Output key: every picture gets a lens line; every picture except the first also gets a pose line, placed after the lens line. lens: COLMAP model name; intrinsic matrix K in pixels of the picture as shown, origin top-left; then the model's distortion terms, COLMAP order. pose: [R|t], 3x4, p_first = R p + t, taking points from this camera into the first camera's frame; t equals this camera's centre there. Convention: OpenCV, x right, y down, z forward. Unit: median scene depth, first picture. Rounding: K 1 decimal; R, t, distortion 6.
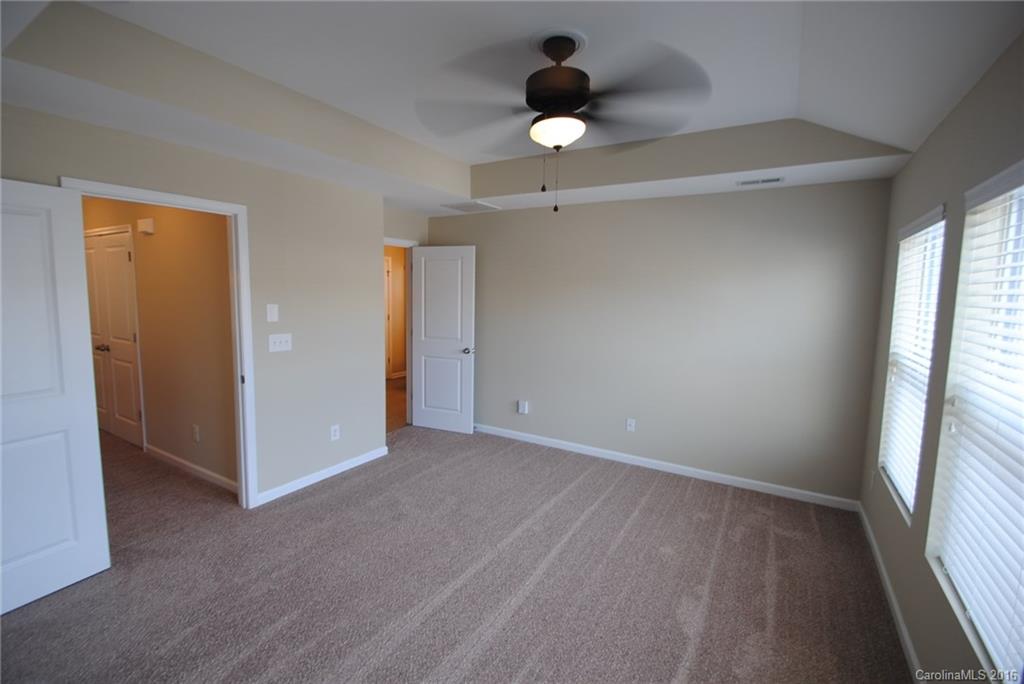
lens RADIAL K [[448.6, 0, 509.8], [0, 448.6, 335.8], [0, 0, 1]] dist [-0.000335, 0.000028]
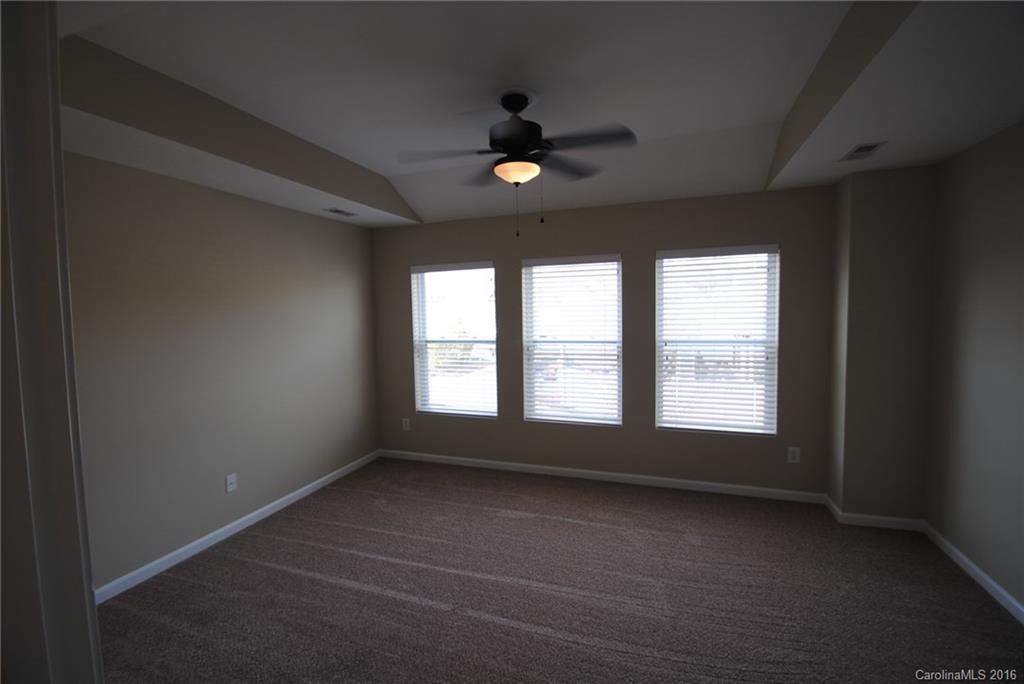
lens RADIAL K [[448.6, 0, 509.8], [0, 448.6, 335.8], [0, 0, 1]] dist [-0.000335, 0.000028]
pose [[-0.206286, -0.076127, 0.975526, -0.840078], [0.112072, 0.988570, 0.100844, -0.108432], [-0.972052, 0.130132, -0.195397, 1.003655]]
